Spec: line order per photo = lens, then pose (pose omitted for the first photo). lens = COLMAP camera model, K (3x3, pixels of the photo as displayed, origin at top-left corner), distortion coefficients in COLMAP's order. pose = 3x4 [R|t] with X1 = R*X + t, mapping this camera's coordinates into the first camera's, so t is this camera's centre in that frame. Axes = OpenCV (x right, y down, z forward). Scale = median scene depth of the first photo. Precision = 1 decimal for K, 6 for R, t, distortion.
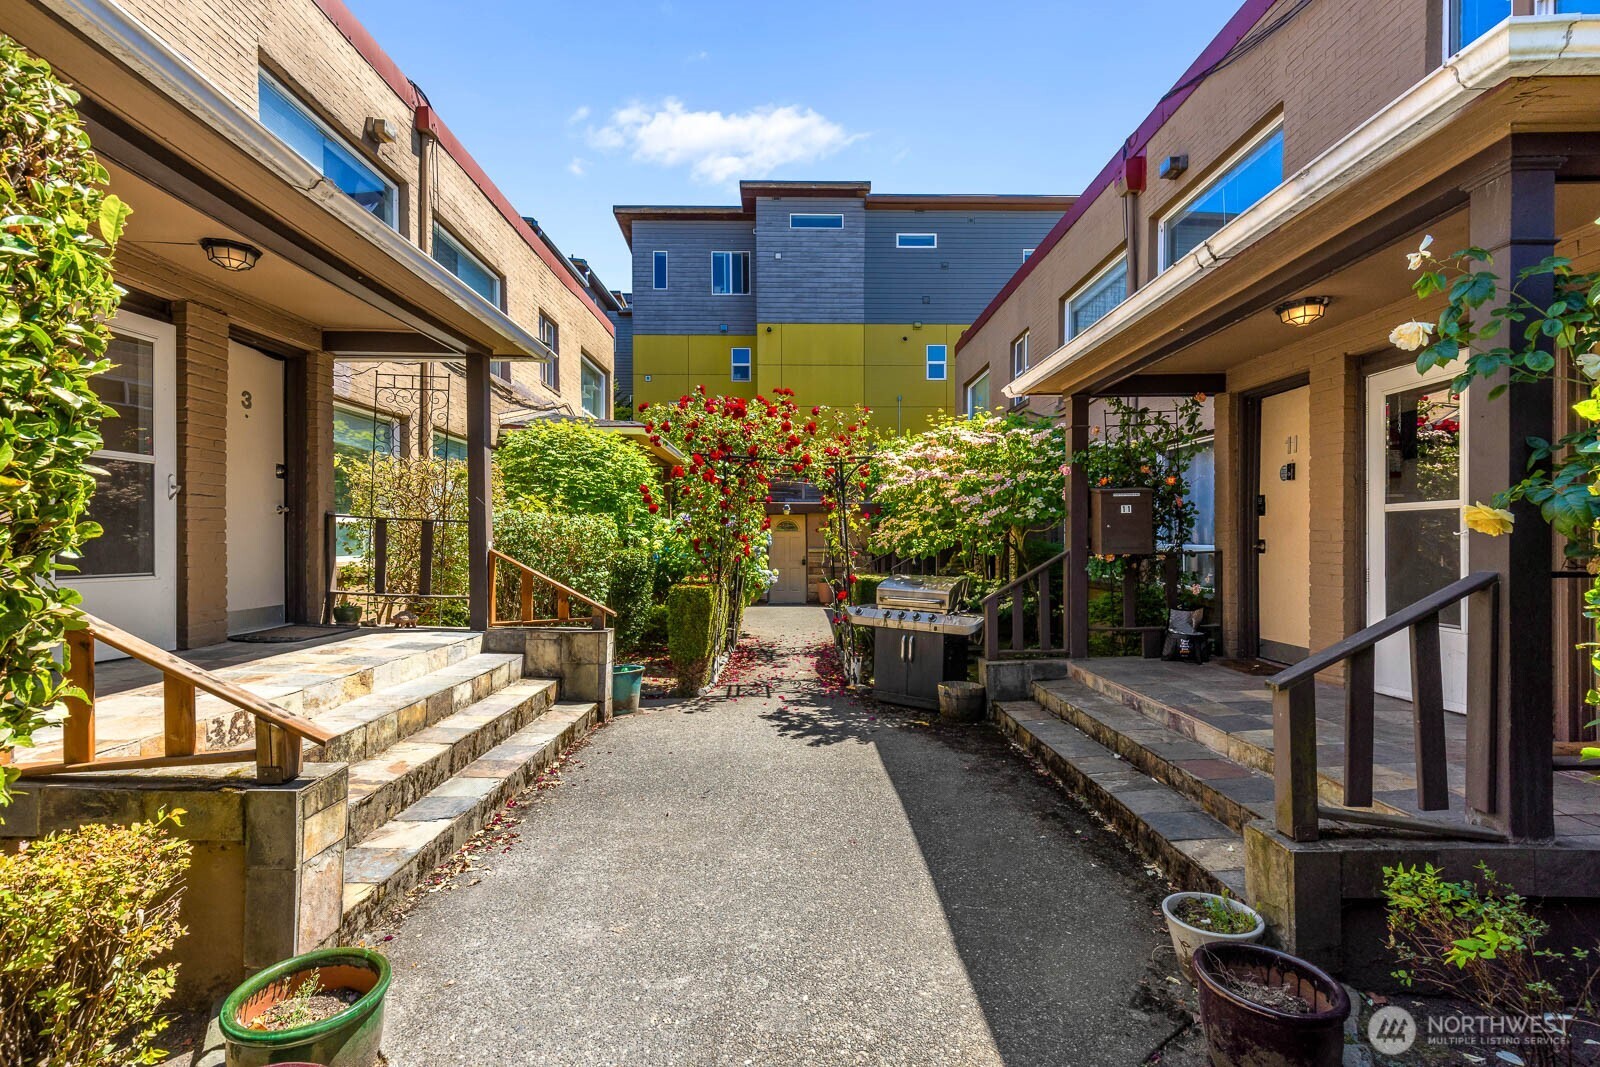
lens RADIAL K [[733.0, 0, 801.9], [0, 733.0, 538.3], [0, 0, 1]] dist [0.015164, 0.000534]
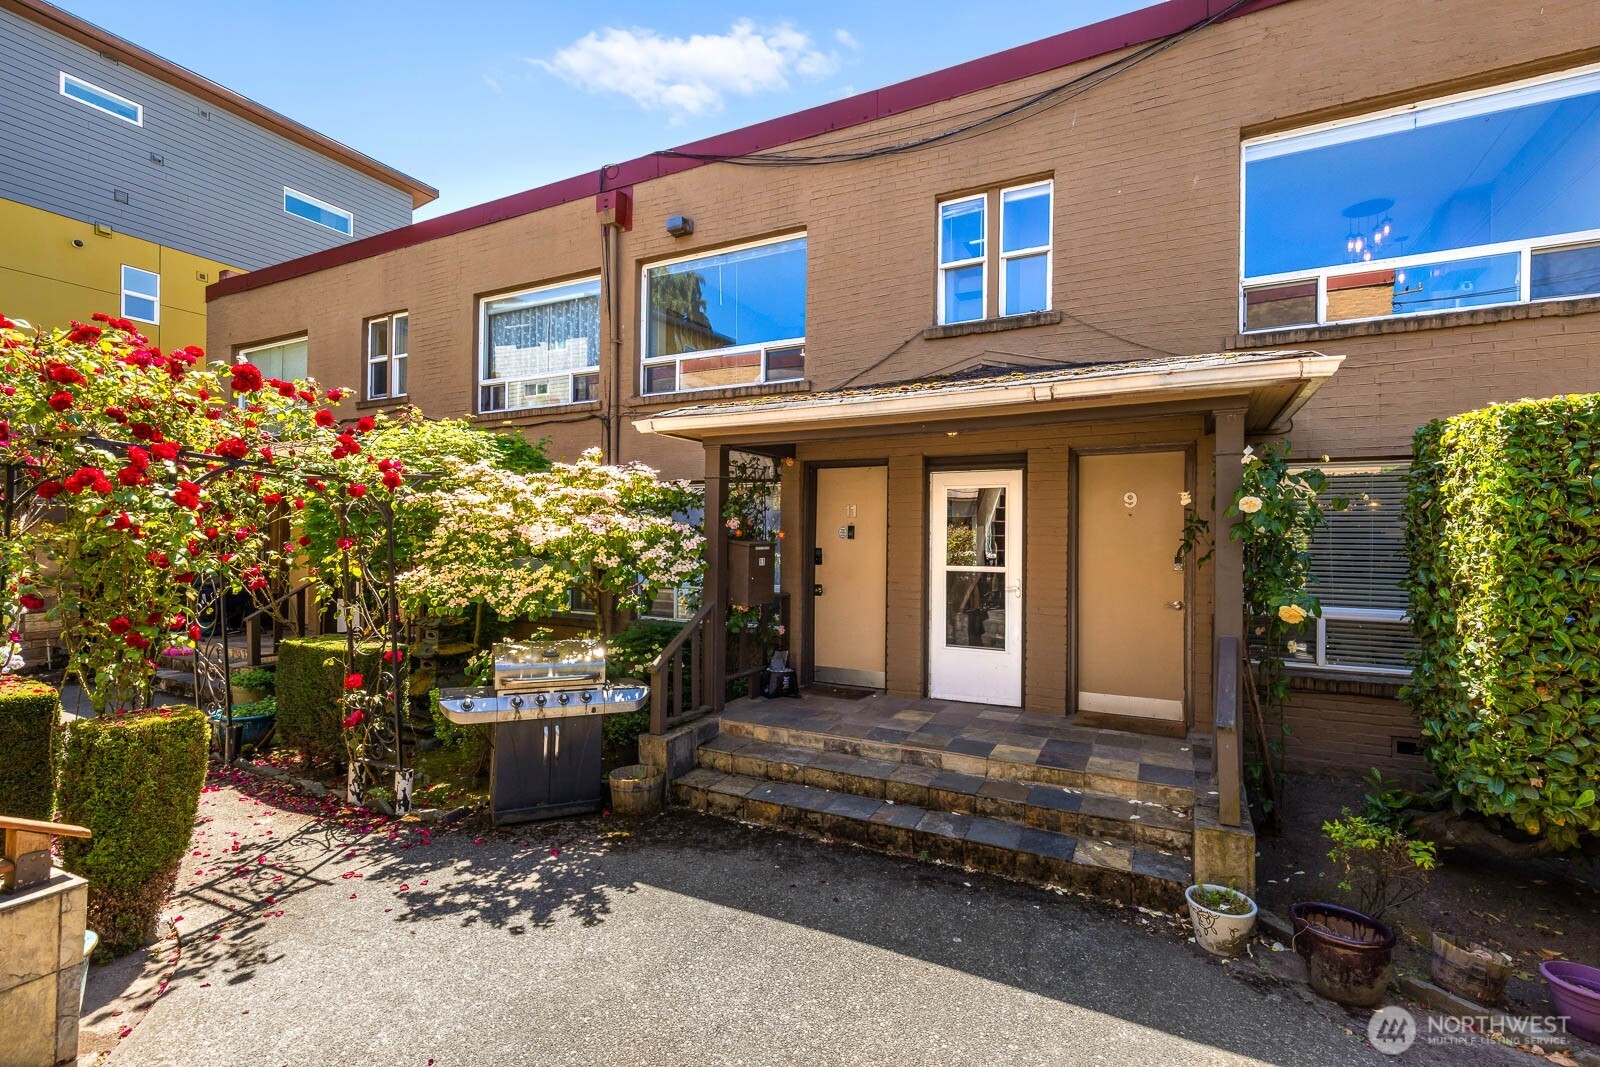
lens RADIAL K [[733.0, 0, 798.8], [0, 733.0, 538.2], [0, 0, 1]] dist [0.015164, 0.000534]
pose [[0.466255, 0.007891, 0.884615, -0.434025], [-0.011530, 0.999929, -0.002843, -0.066743], [-0.884575, -0.008874, 0.466313, 0.436671]]
